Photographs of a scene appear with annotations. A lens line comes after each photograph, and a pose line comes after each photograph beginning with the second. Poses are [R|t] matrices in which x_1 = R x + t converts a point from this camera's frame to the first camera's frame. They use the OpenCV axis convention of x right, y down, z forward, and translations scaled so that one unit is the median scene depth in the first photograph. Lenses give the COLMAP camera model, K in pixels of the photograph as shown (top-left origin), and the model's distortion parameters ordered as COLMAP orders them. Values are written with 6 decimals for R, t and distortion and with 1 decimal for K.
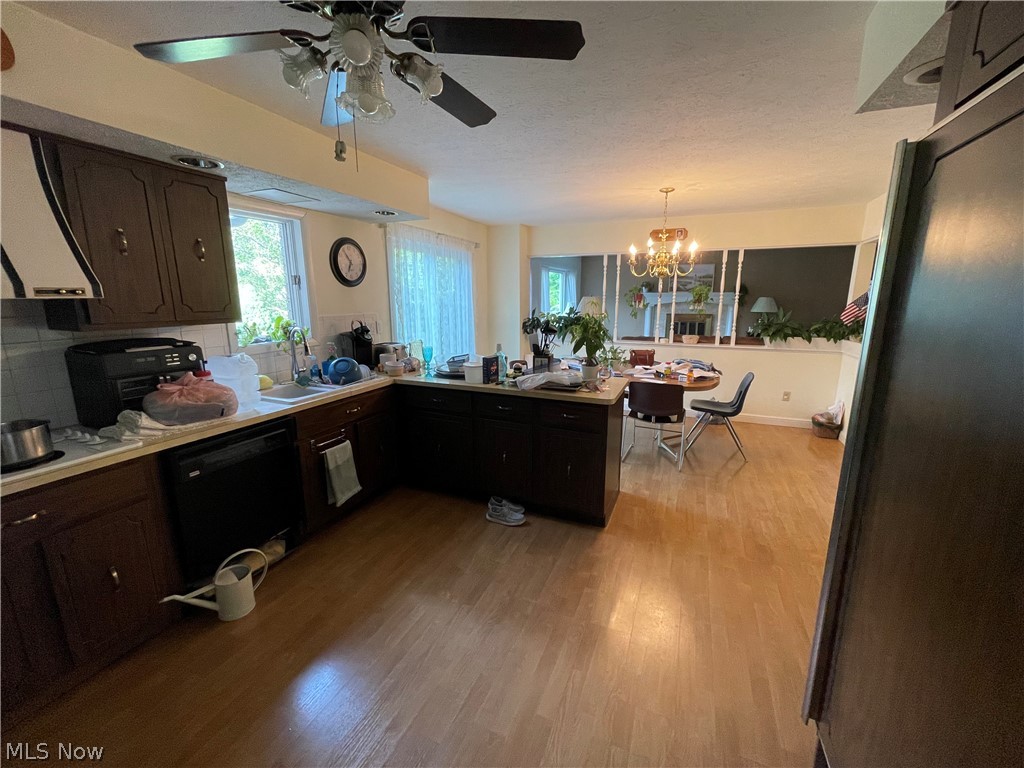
lens RADIAL K [[414.6, 0, 512.2], [0, 414.6, 385.1], [0, 0, 1]] dist [-0.001424, -0.000674]
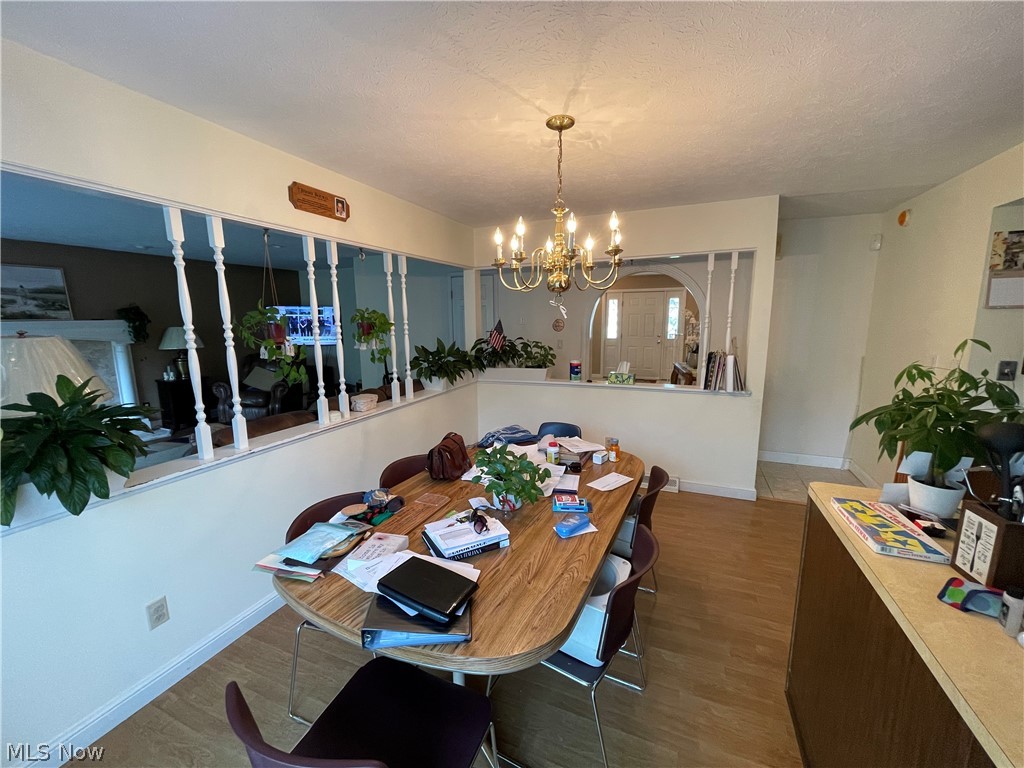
lens RADIAL K [[414.6, 0, 510.0], [0, 414.6, 383.6], [0, 0, 1]] dist [-0.001424, -0.000674]
pose [[-0.018541, -0.161647, 0.986674, -0.187998], [0.222611, 0.961406, 0.161690, -0.274254], [-0.974731, 0.222642, 0.018159, 1.187195]]
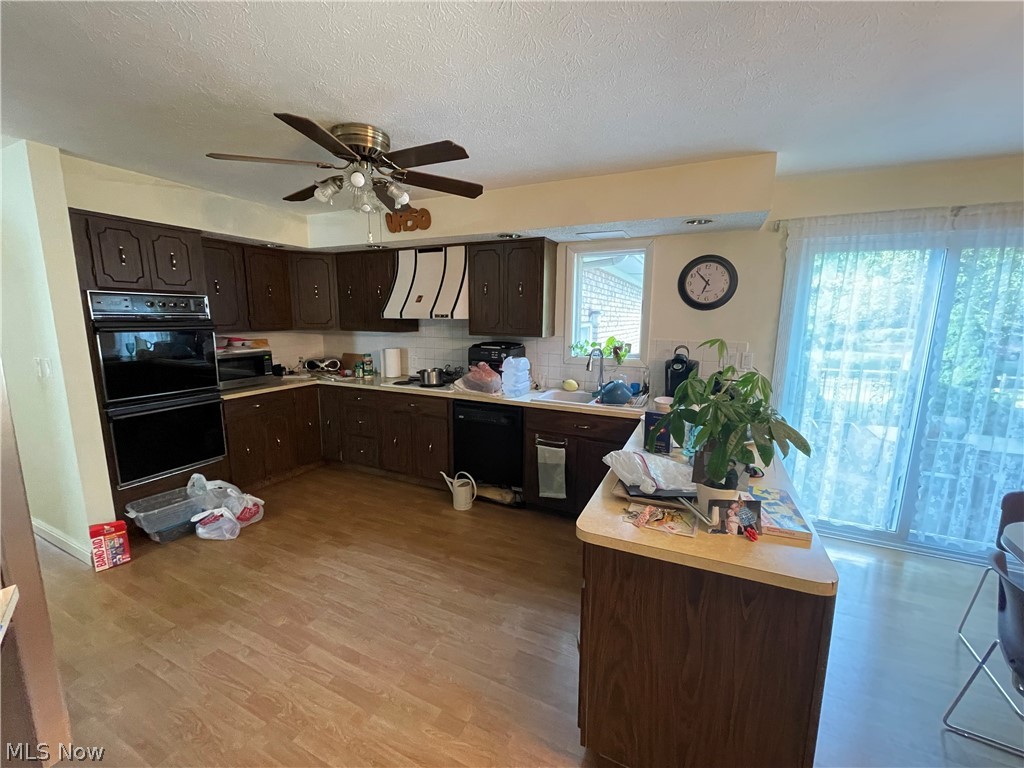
lens RADIAL K [[414.6, 0, 507.2], [0, 414.6, 380.8], [0, 0, 1]] dist [-0.001424, -0.000674]
pose [[-0.036961, 0.167009, -0.985262, 0.521835], [-0.216831, 0.961107, 0.171049, -0.154537], [0.975509, 0.219958, 0.000689, 0.631524]]
